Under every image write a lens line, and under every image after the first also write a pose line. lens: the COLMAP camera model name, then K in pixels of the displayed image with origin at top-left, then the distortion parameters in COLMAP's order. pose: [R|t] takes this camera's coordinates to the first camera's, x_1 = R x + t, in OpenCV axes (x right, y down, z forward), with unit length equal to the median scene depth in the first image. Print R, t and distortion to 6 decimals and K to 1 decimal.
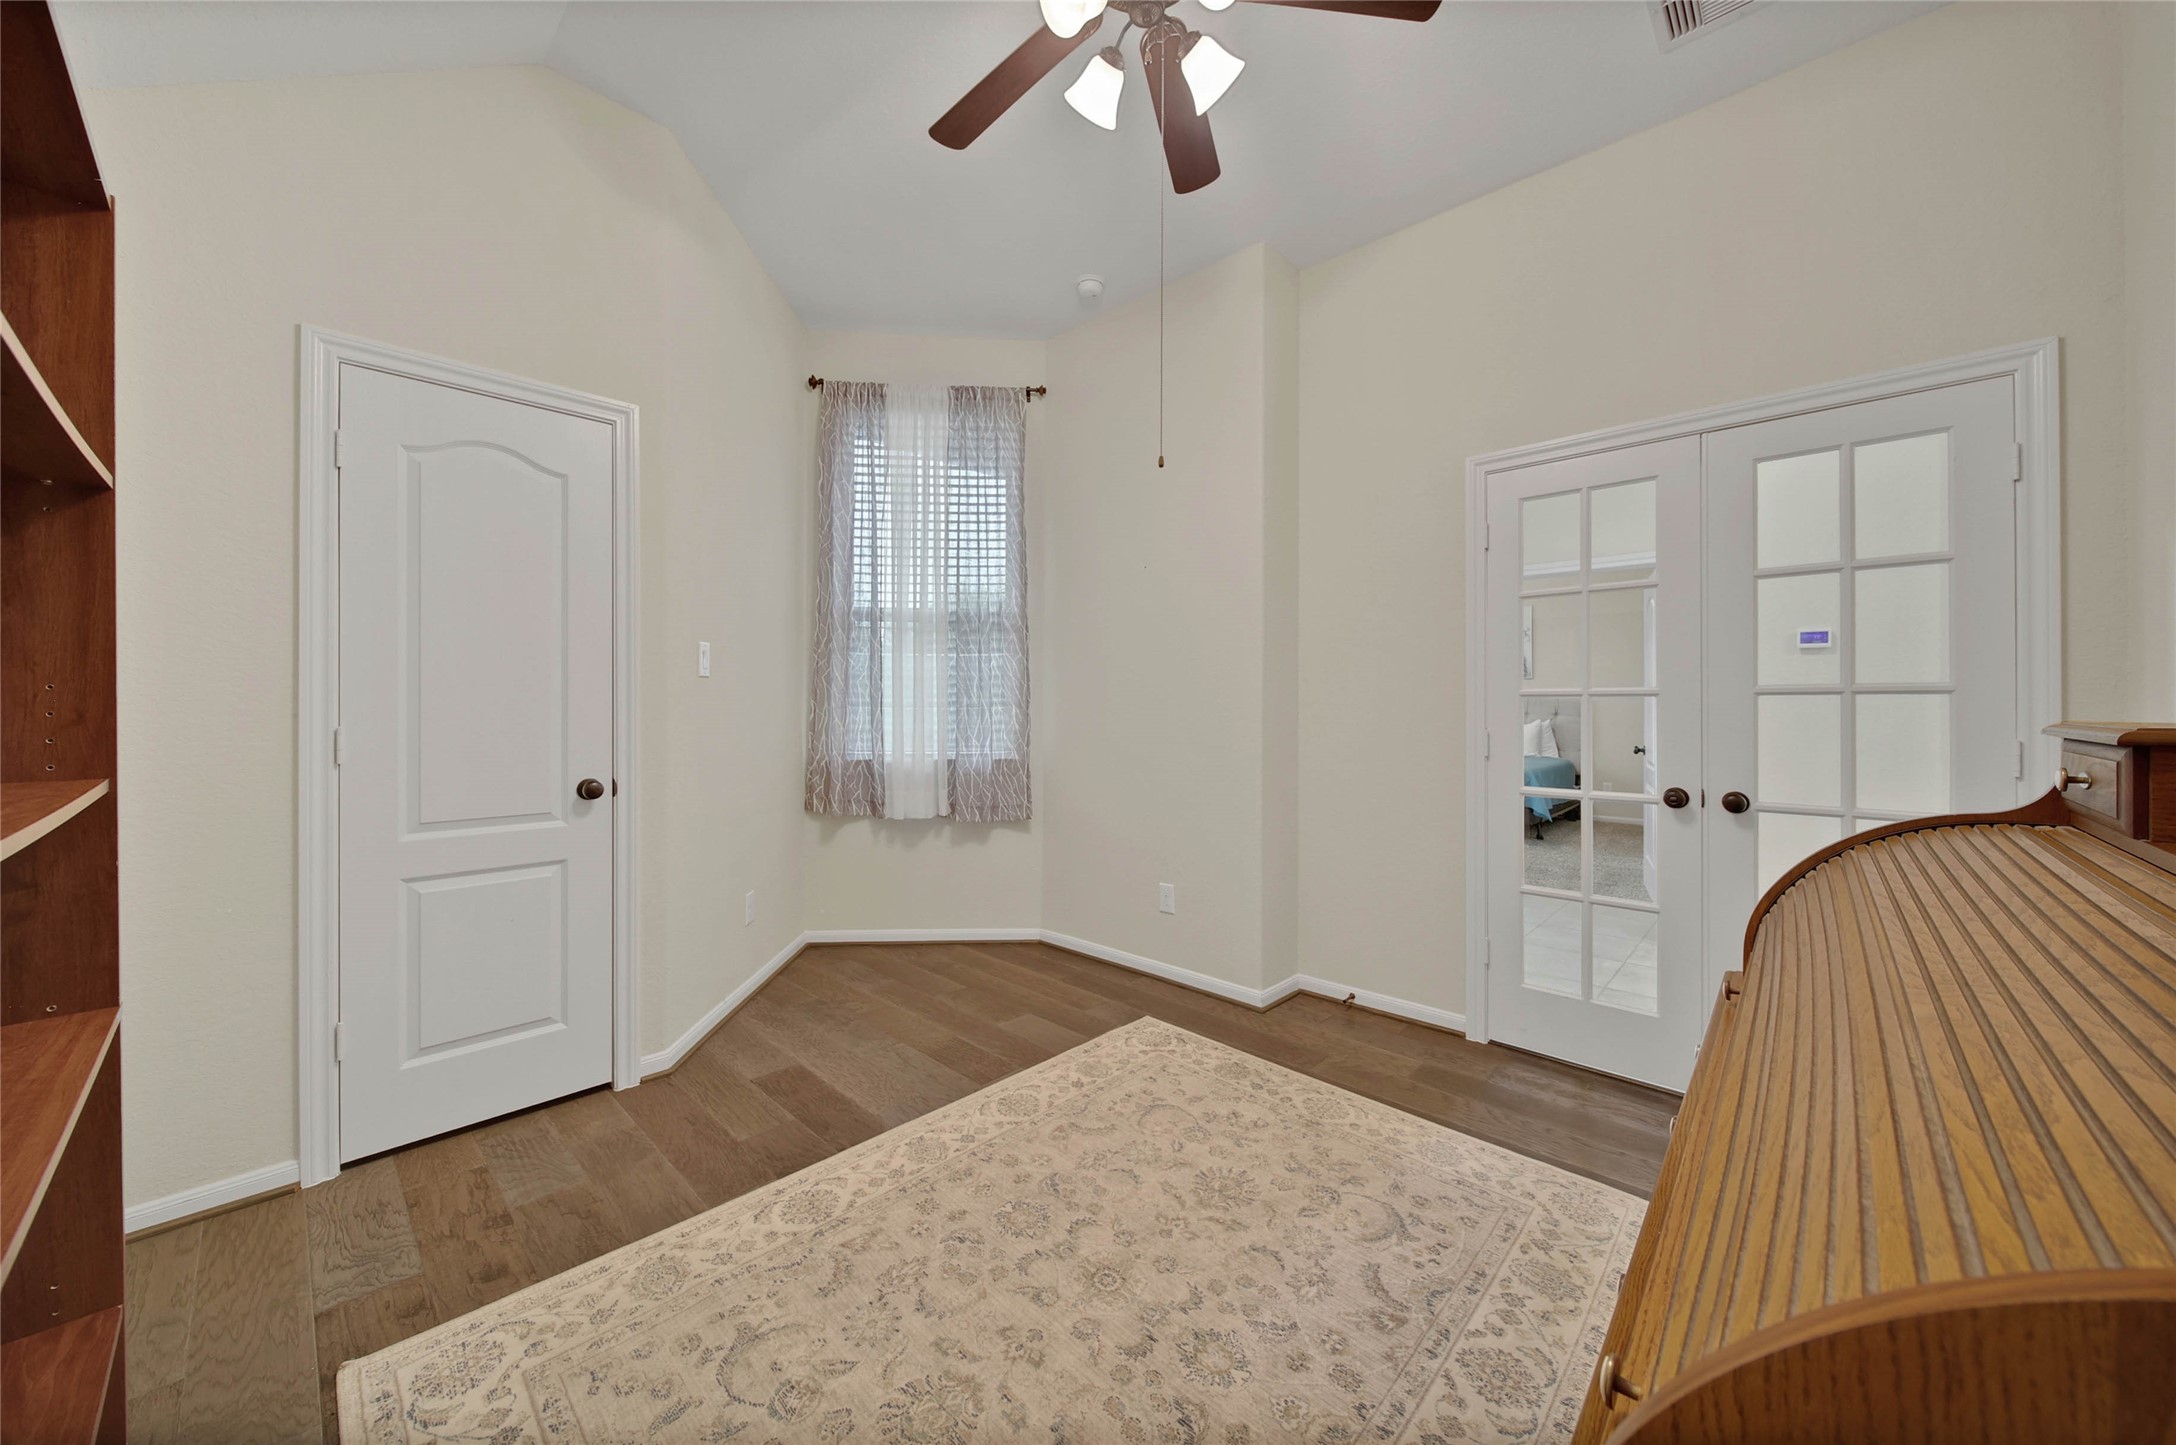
lens RADIAL K [[785.3, 0, 1093.3], [0, 785.3, 703.4], [0, 0, 1]] dist [-0.002583, -0.000298]
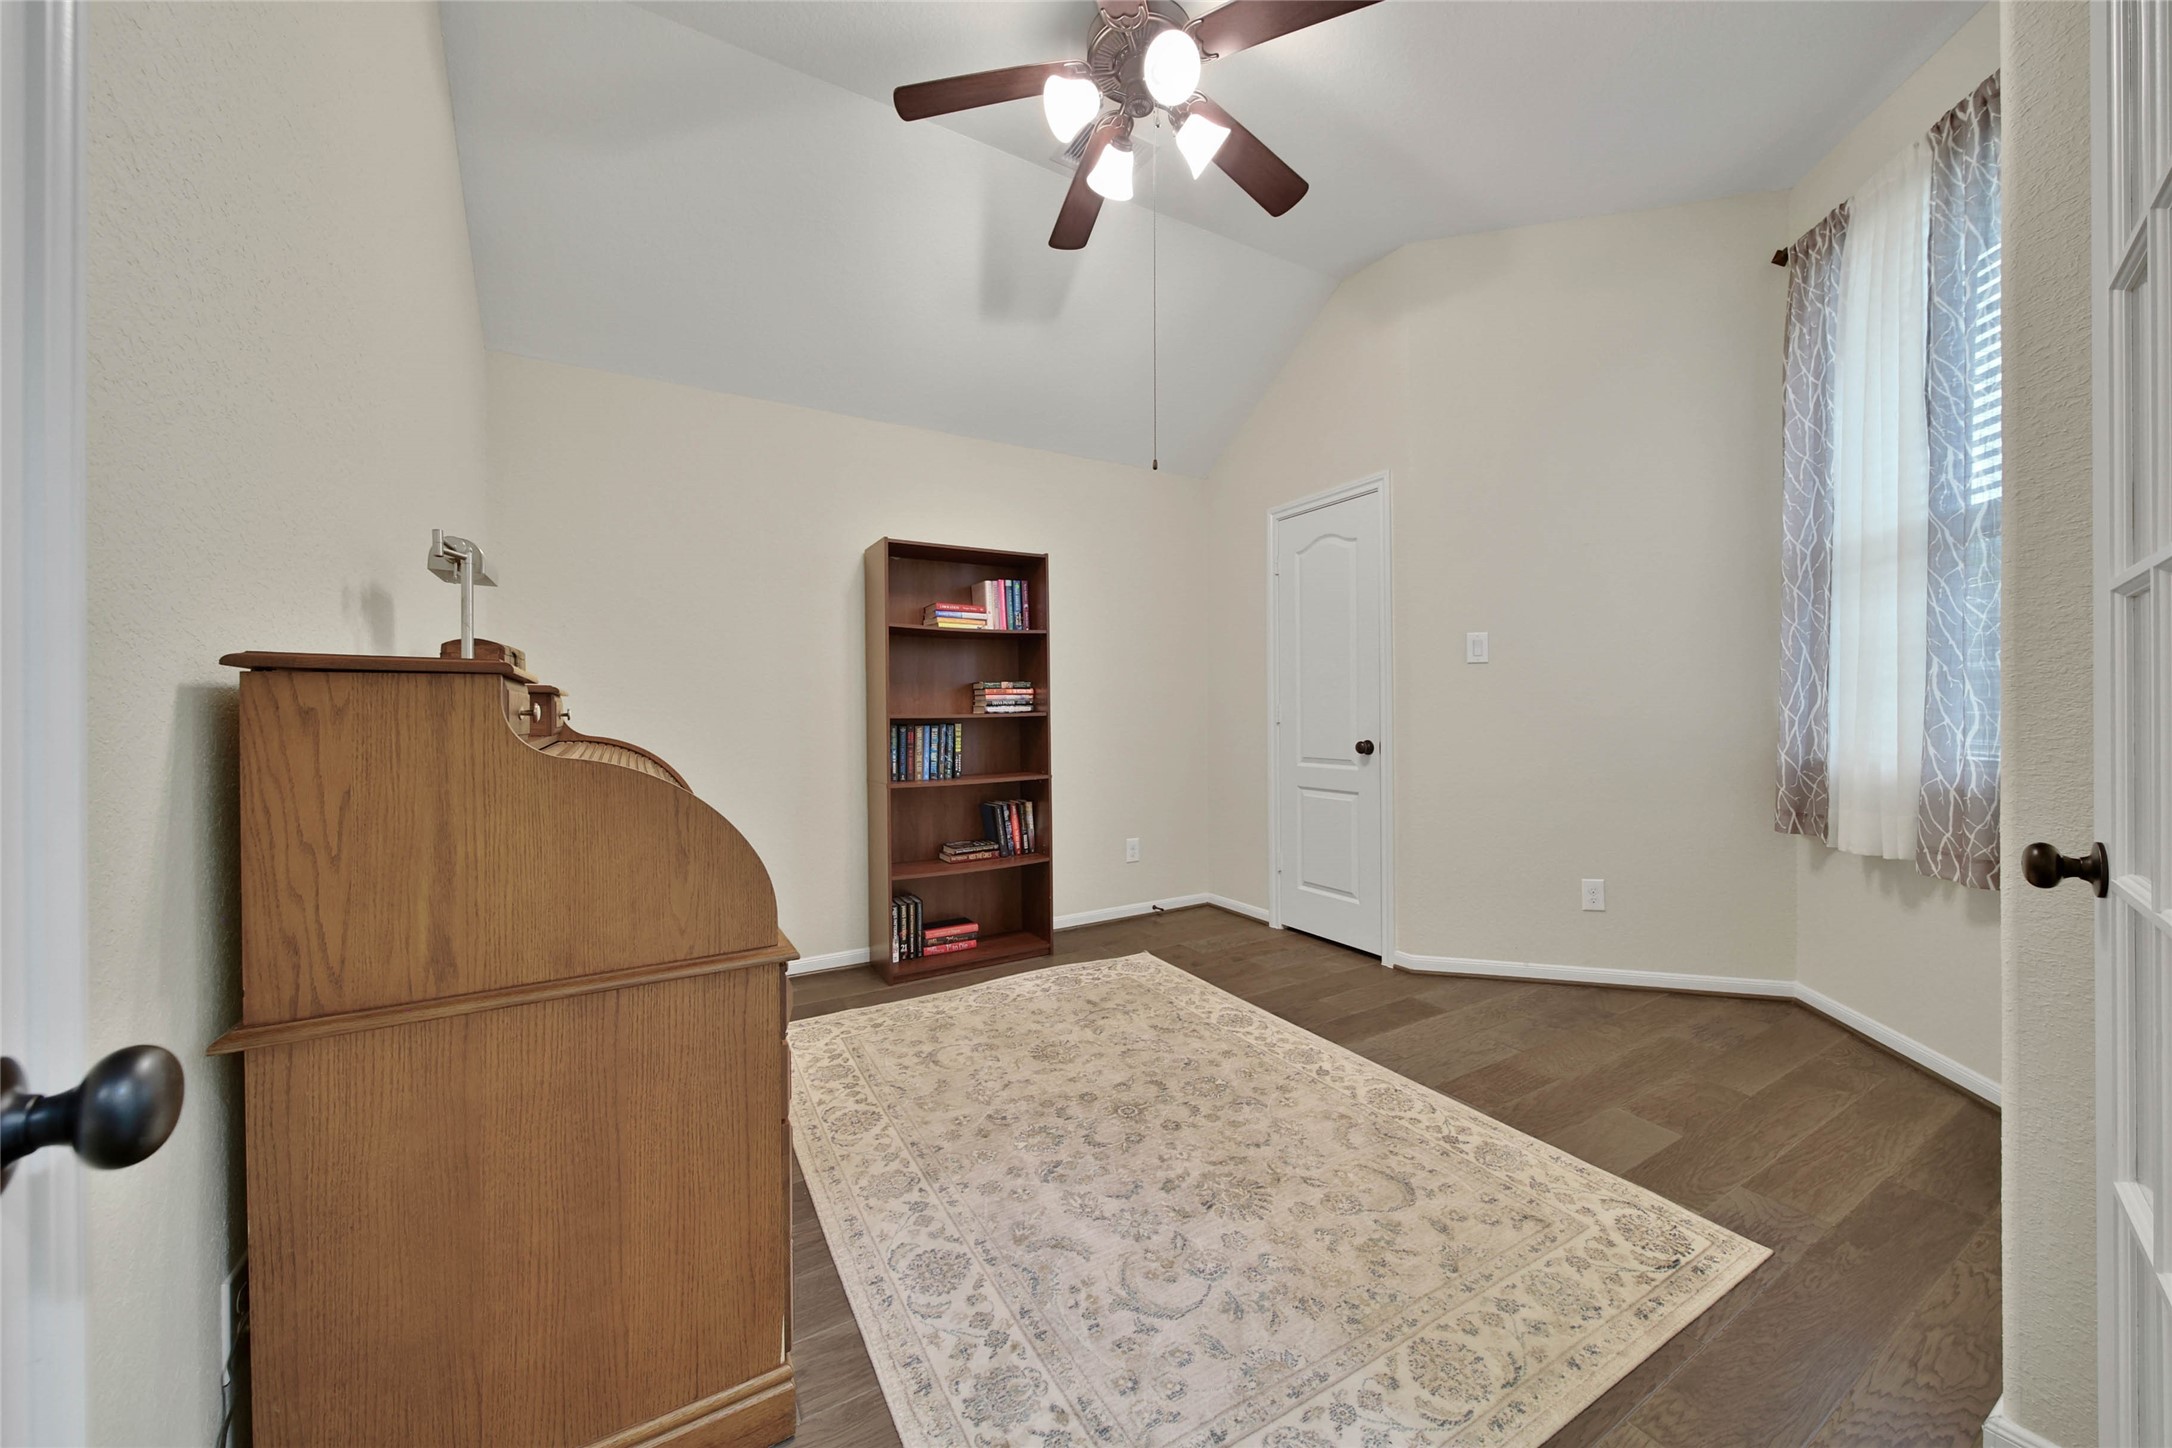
lens RADIAL K [[783.9, 0, 1079.7], [0, 783.9, 725.3], [0, 0, 1]] dist [-0.002583, -0.000298]
pose [[-0.294005, 0.015625, -0.955676, 1.031584], [0.006421, 0.999876, 0.014373, 0.049357], [0.955782, -0.001911, -0.294069, 1.042223]]
